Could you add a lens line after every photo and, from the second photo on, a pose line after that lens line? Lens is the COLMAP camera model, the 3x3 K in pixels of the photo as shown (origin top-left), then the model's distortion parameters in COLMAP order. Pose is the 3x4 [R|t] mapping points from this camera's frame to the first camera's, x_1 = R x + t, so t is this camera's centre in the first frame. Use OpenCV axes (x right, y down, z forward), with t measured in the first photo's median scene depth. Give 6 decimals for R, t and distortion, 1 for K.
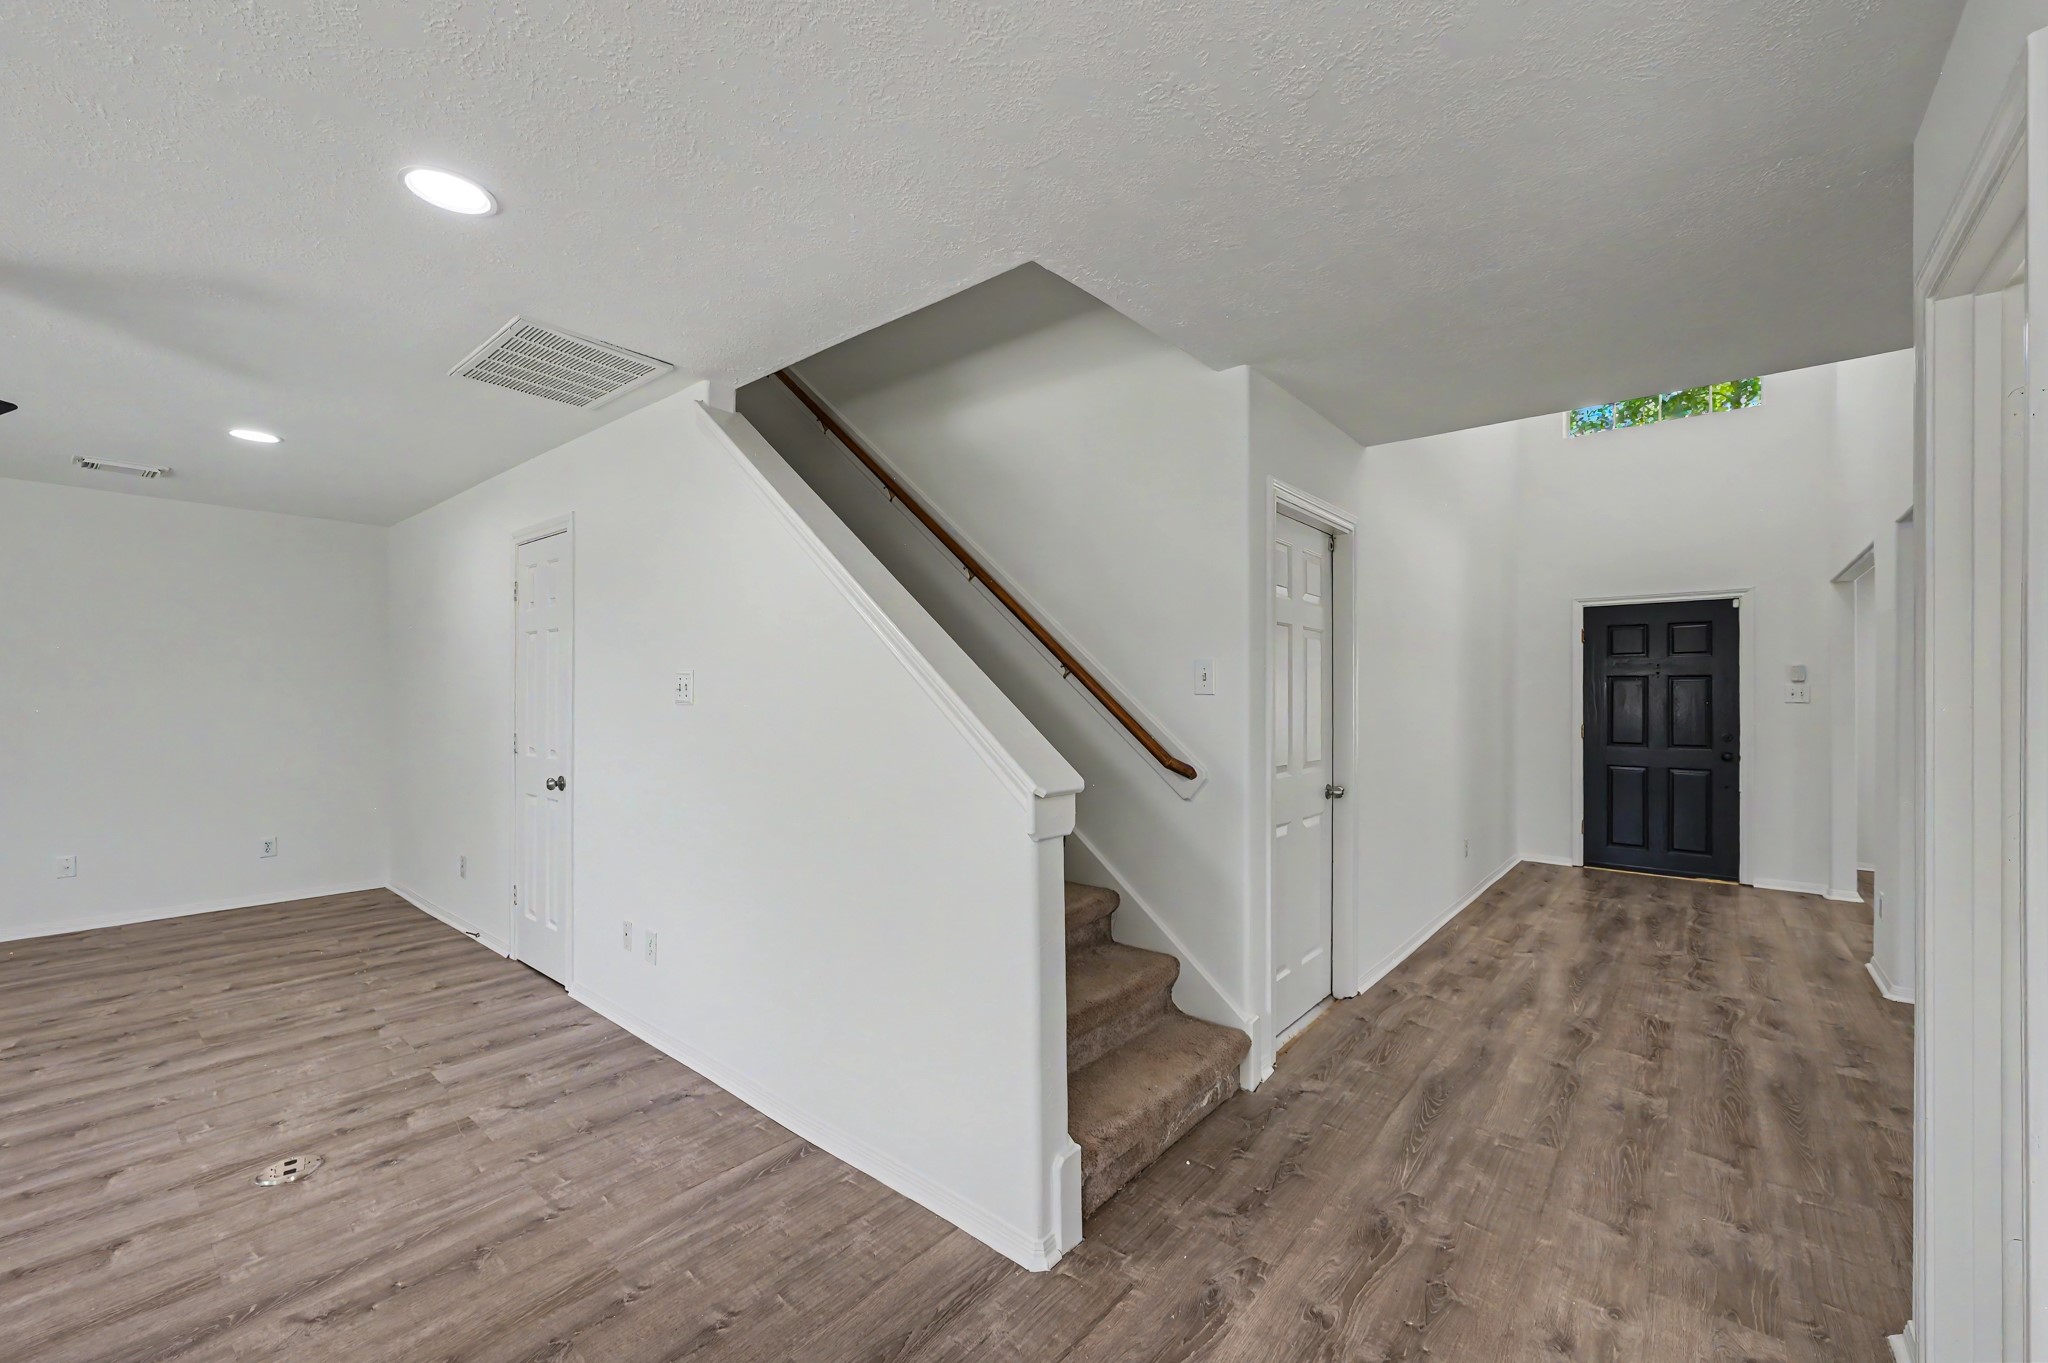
lens RADIAL K [[815.5, 0, 1025.6], [0, 815.5, 689.1], [0, 0, 1]] dist [0.000076, 0.000259]
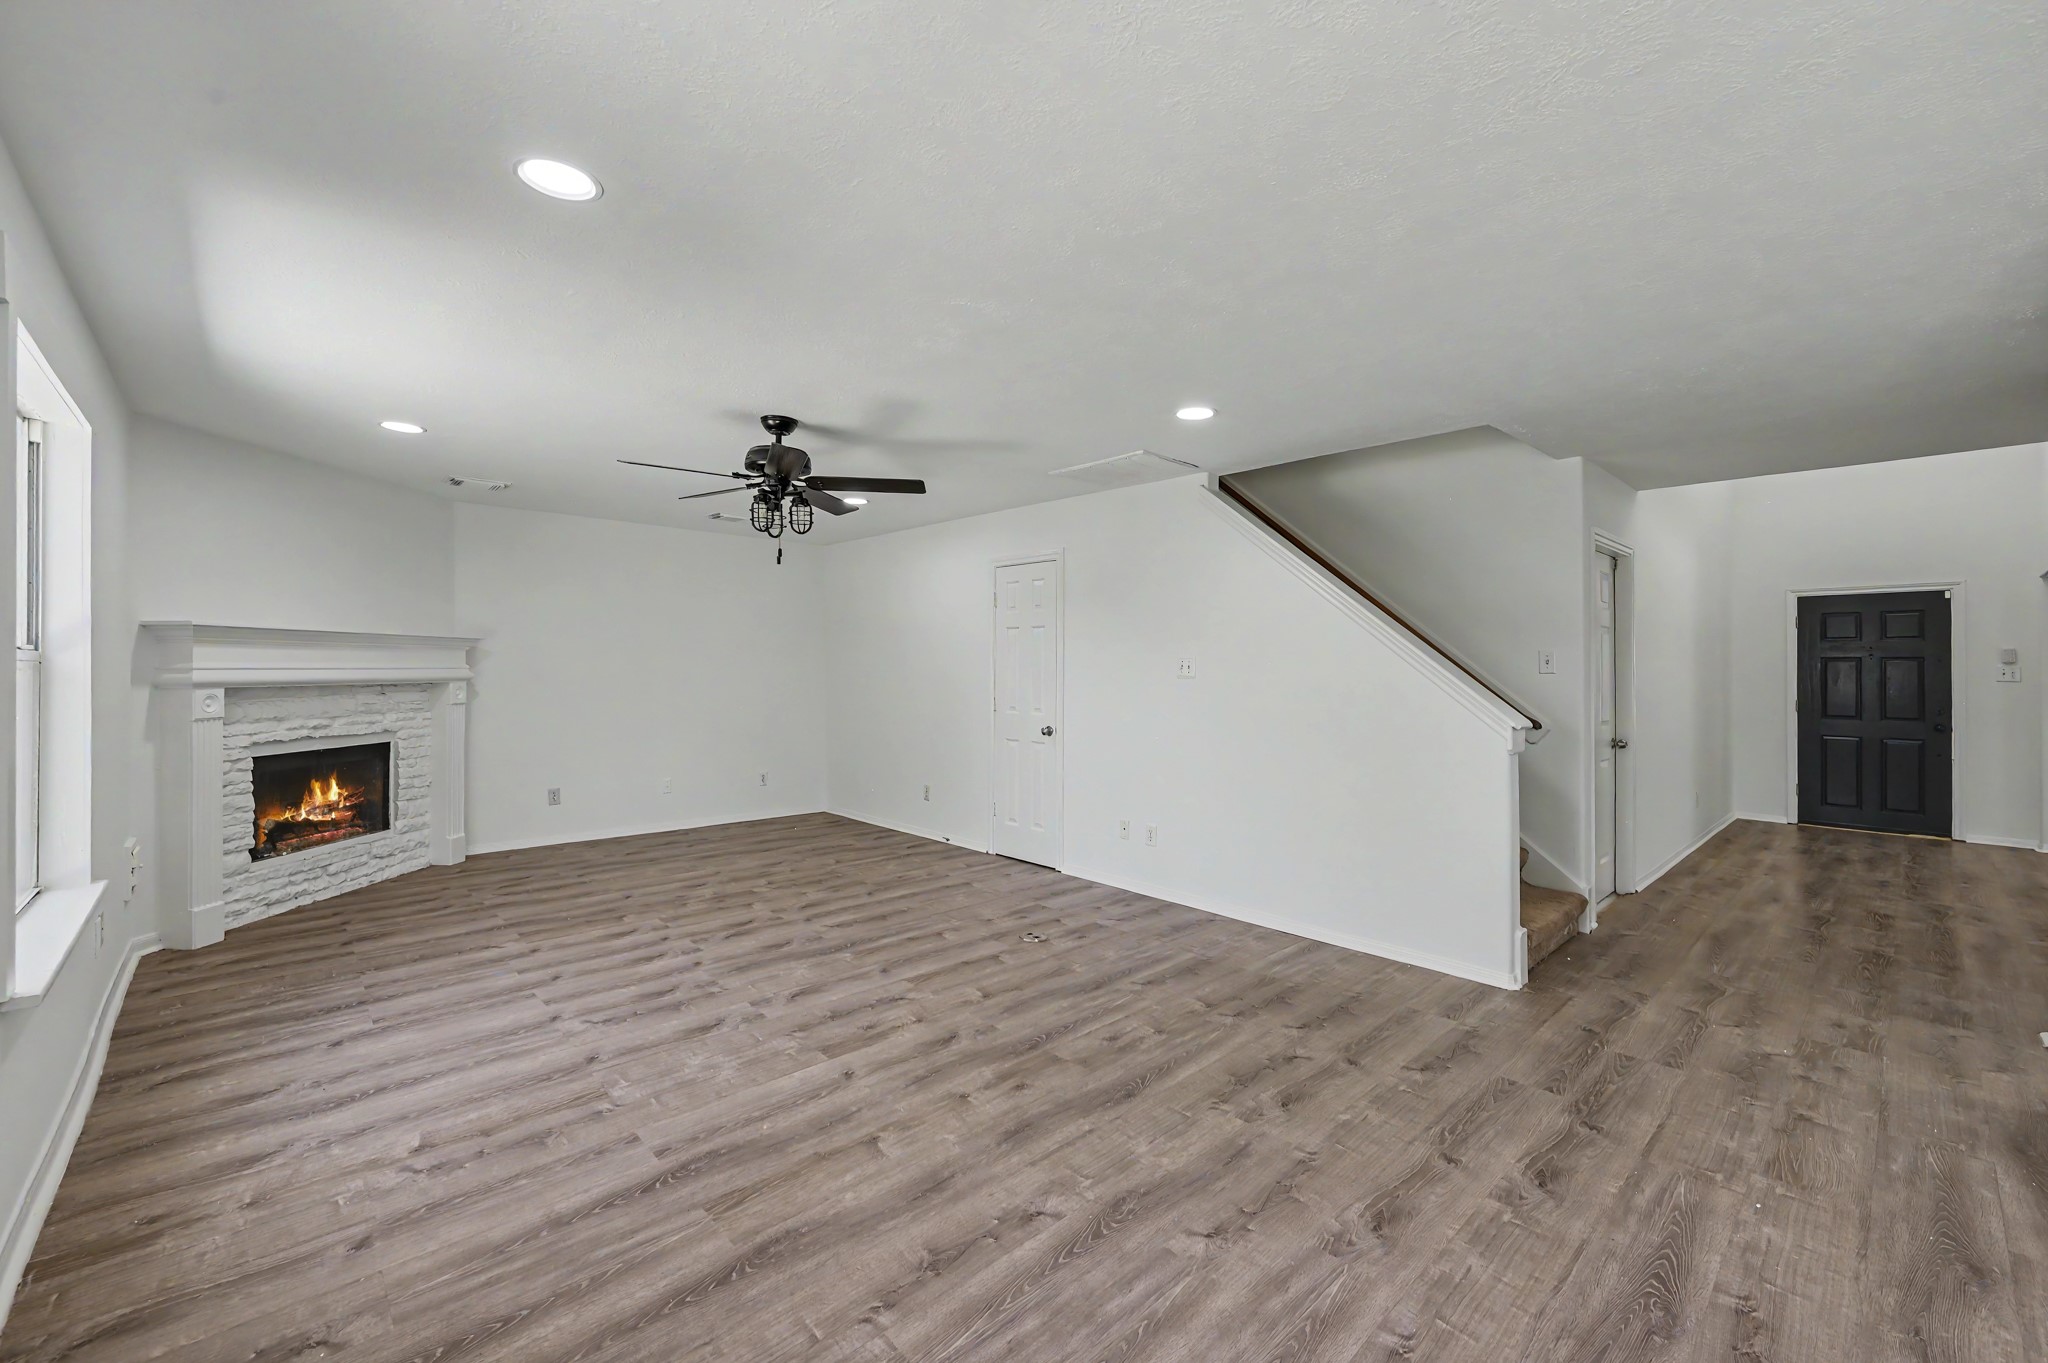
lens RADIAL K [[830.2, 0, 1027.6], [0, 830.2, 659.0], [0, 0, 1]] dist [0.000407, 0.000587]
pose [[0.992602, 0.002646, -0.121386, -0.494473], [-0.003420, 0.999975, -0.006172, -0.005907], [0.121367, 0.006542, 0.992586, -0.577719]]
